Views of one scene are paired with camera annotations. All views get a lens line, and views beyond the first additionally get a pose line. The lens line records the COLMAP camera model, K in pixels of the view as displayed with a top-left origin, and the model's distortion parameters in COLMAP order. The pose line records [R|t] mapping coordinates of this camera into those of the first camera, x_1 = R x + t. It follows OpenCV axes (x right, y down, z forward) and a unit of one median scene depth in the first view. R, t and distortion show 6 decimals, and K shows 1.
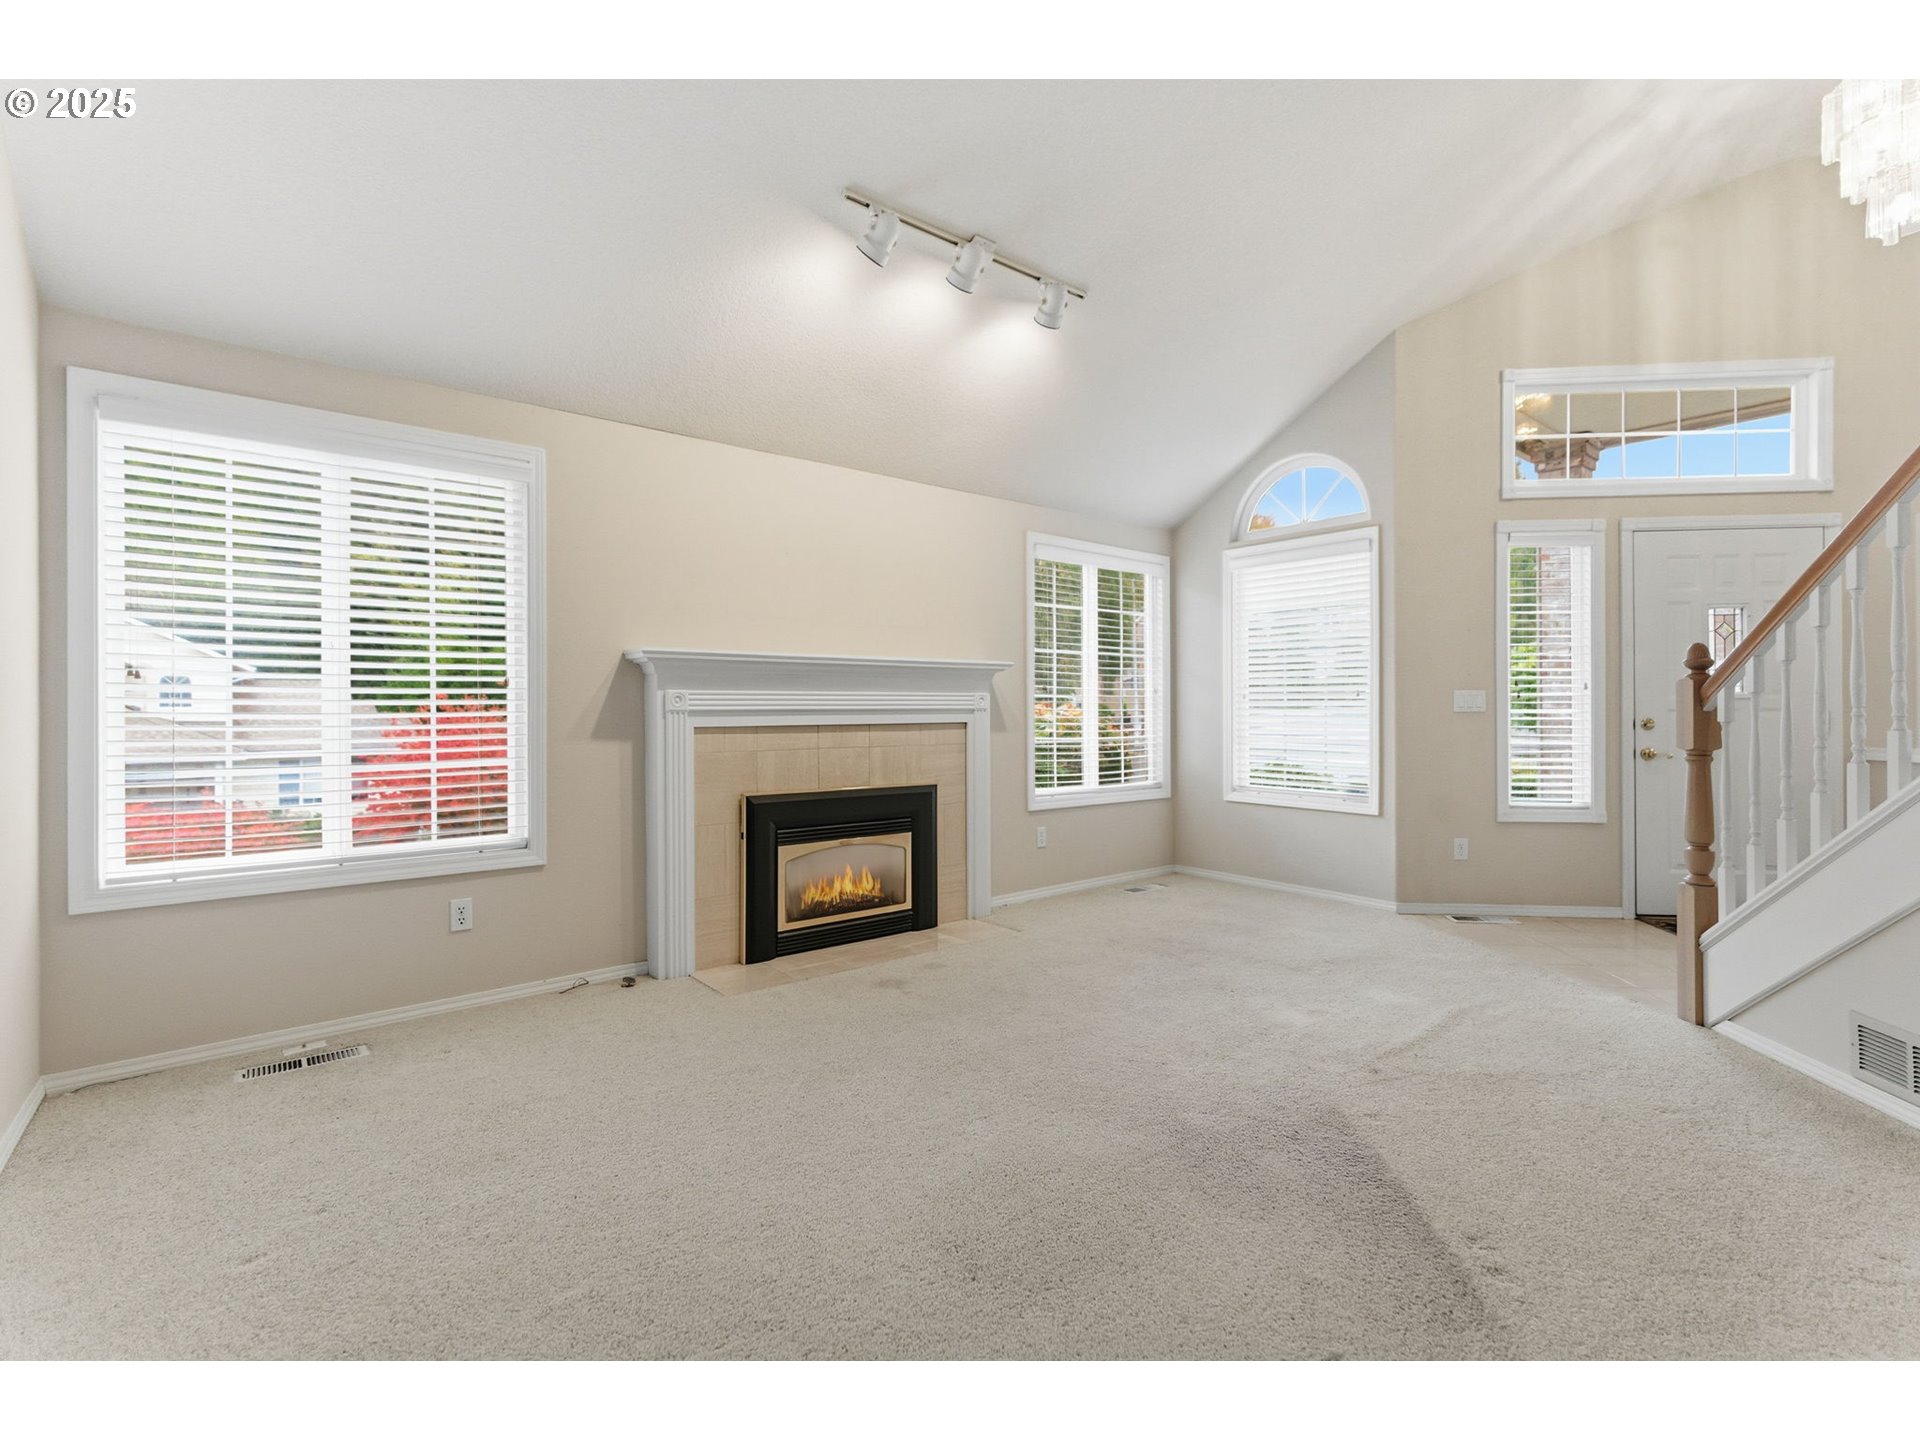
lens RADIAL K [[887.7, 0, 961.6], [0, 887.7, 706.4], [0, 0, 1]] dist [0.002207, 0.000059]
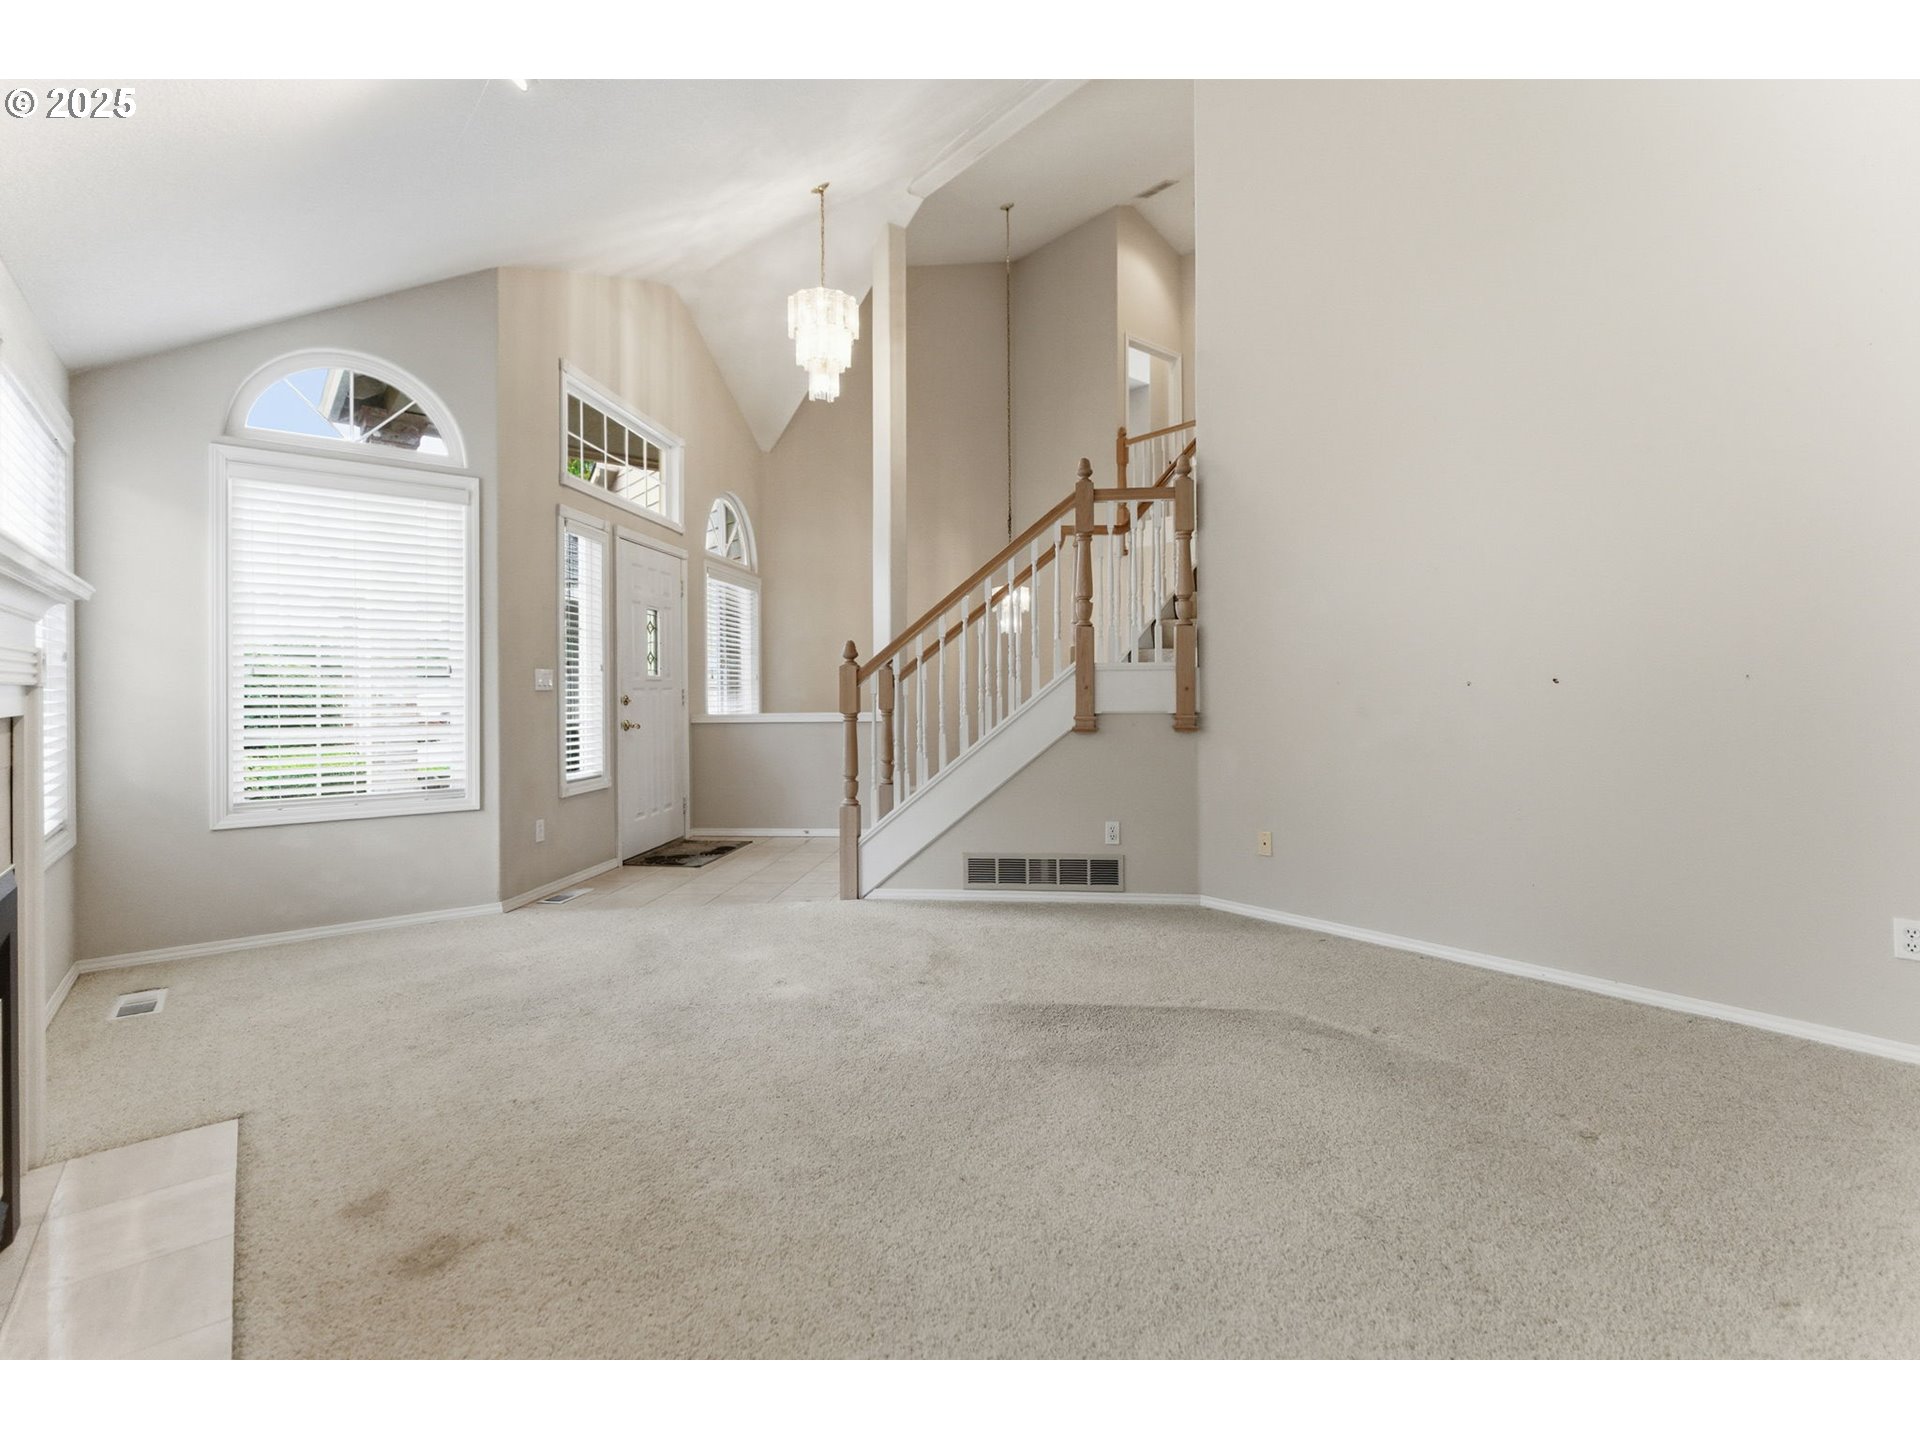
lens RADIAL K [[887.7, 0, 961.6], [0, 887.7, 706.4], [0, 0, 1]] dist [0.002207, 0.000059]
pose [[-0.012173, -0.019367, 0.999738, -0.439296], [0.002948, 0.999807, 0.019404, 0.005495], [-0.999922, 0.003183, -0.012113, 0.568521]]
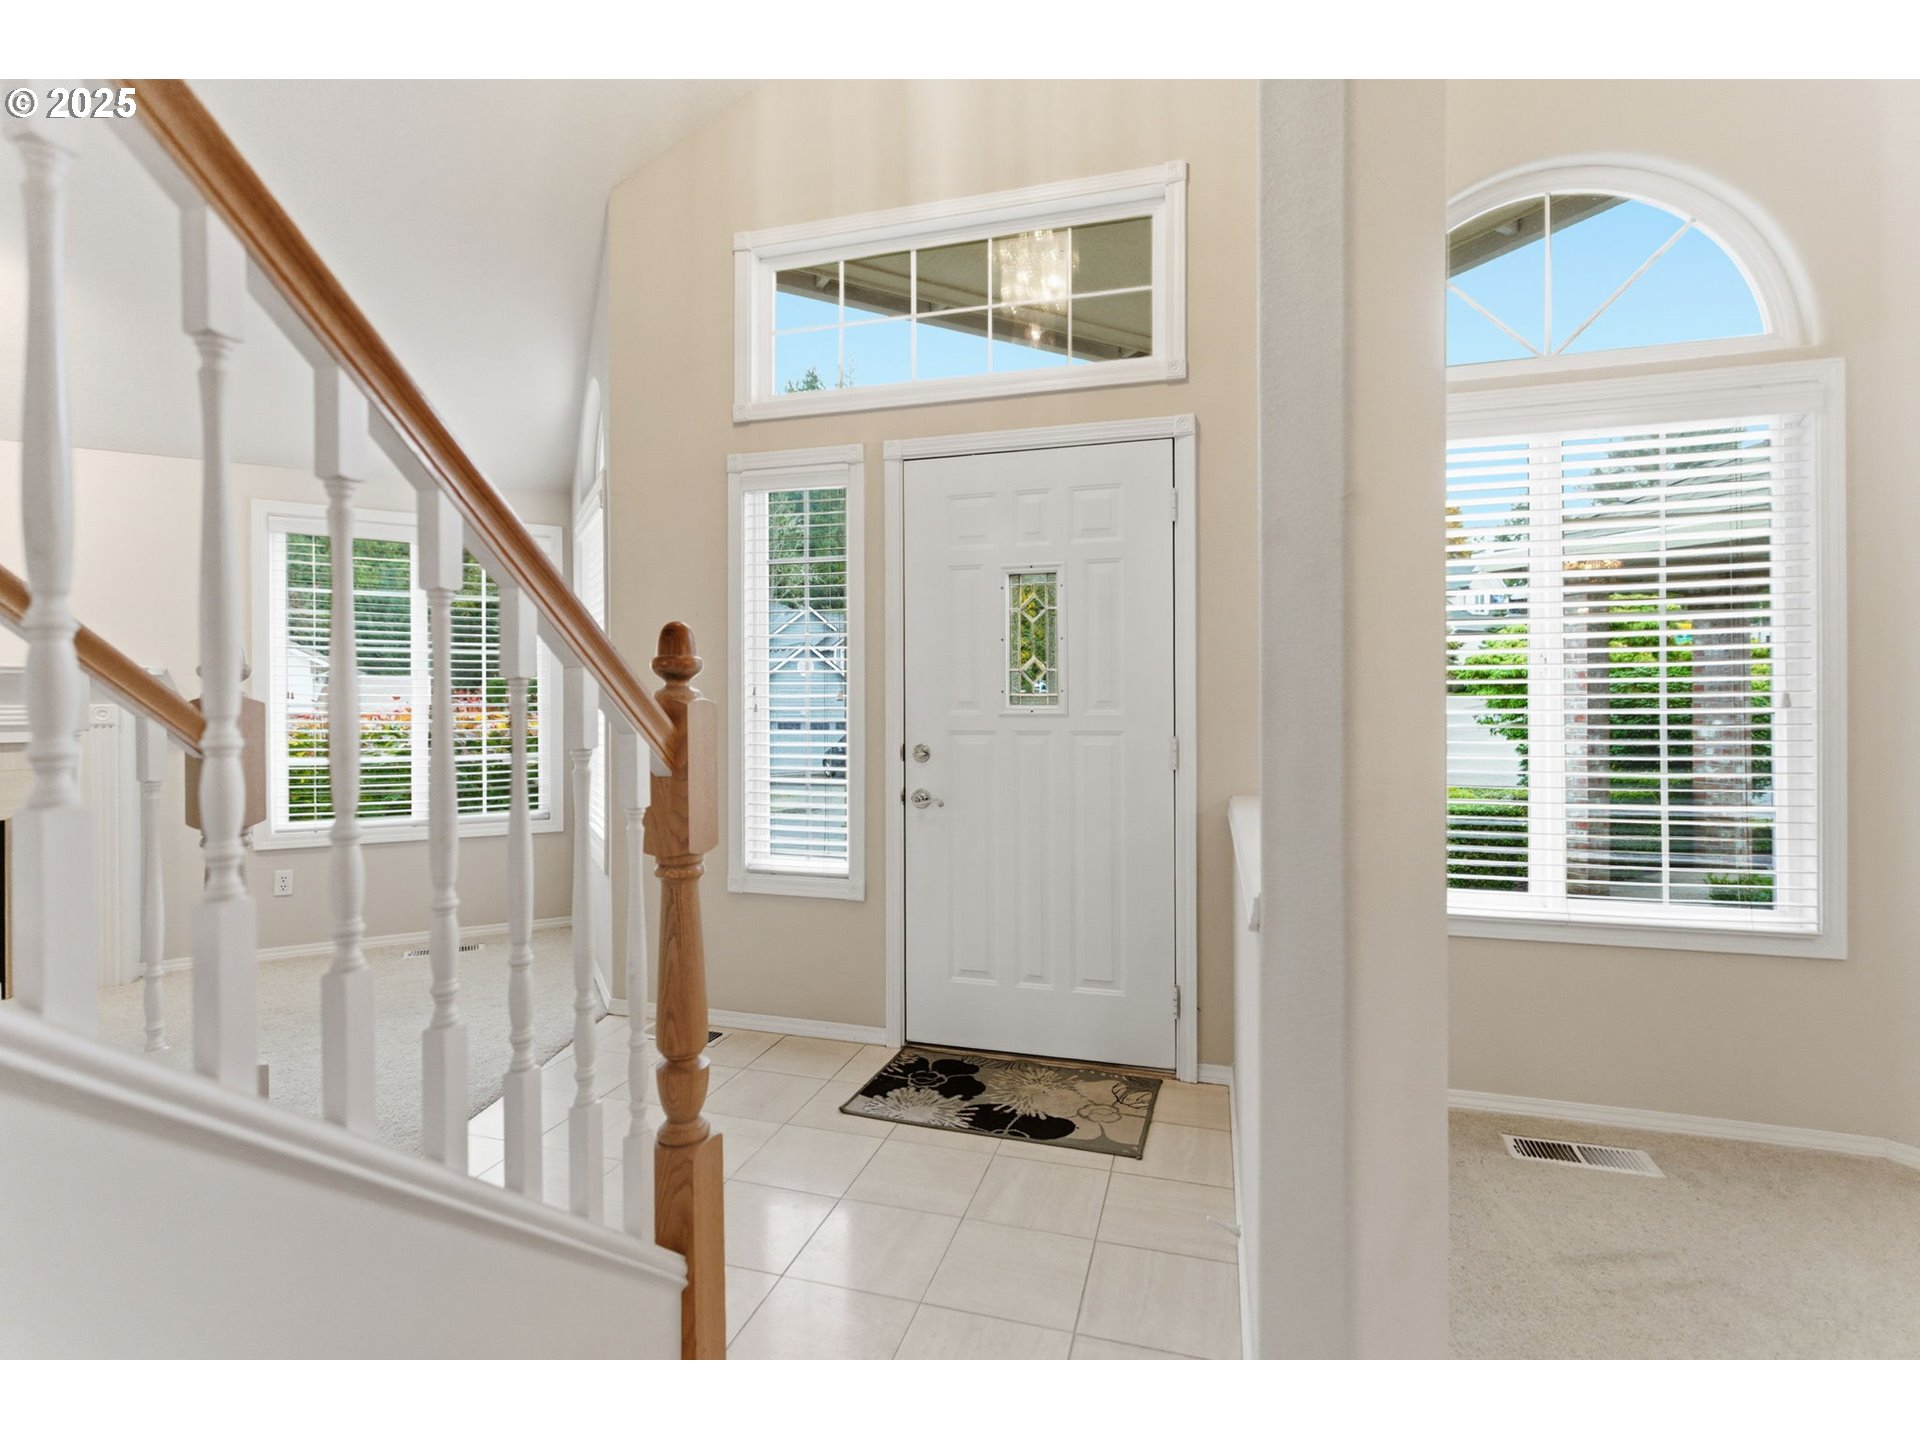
lens RADIAL K [[887.7, 0, 961.6], [0, 887.7, 706.4], [0, 0, 1]] dist [0.002207, 0.000059]
pose [[0.985262, 0.003831, -0.171009, 0.923678], [-0.002246, 0.999953, 0.009464, -0.021591], [0.171037, -0.008940, 0.985224, 0.362315]]
